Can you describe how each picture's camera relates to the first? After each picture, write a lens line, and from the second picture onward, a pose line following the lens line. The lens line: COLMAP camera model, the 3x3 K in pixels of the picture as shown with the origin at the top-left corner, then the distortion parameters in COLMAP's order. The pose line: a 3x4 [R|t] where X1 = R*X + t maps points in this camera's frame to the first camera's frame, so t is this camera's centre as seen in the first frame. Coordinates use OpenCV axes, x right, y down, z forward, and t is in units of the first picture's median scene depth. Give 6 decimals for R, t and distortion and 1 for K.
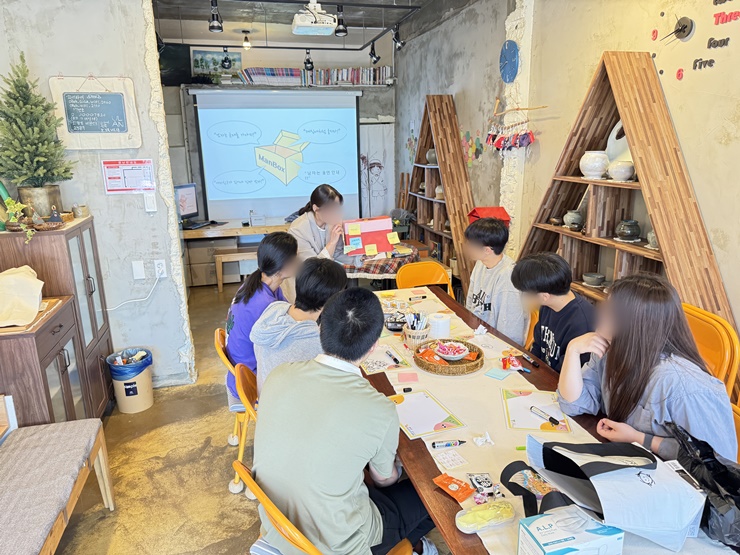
lens RADIAL K [[535.0, 0, 373.4], [0, 535.0, 282.5], [0, 0, 1]] dist [0.057336, -0.064995]
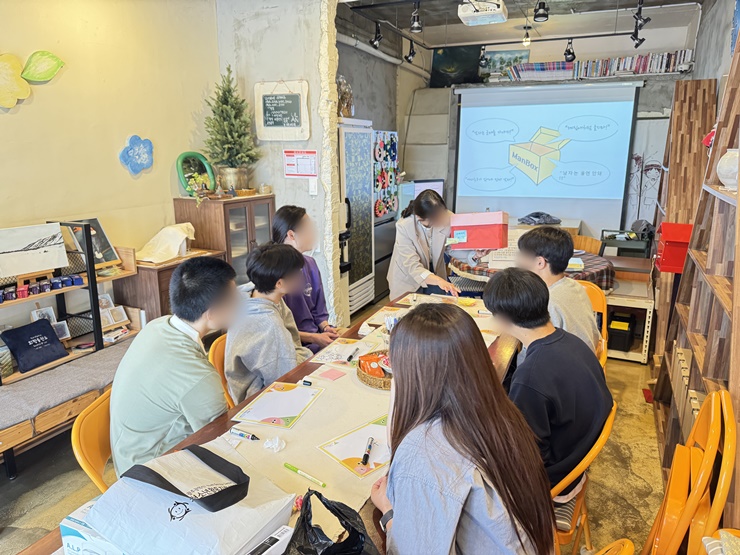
lens RADIAL K [[528.5, 0, 370.0], [0, 528.5, 277.5], [0, 0, 1]] dist [0.060465, -0.080643]
pose [[0.775562, 0.168037, -0.608496, 0.340995], [-0.173387, 0.983552, 0.050618, -0.027428], [0.606993, 0.066248, 0.791941, 0.142997]]
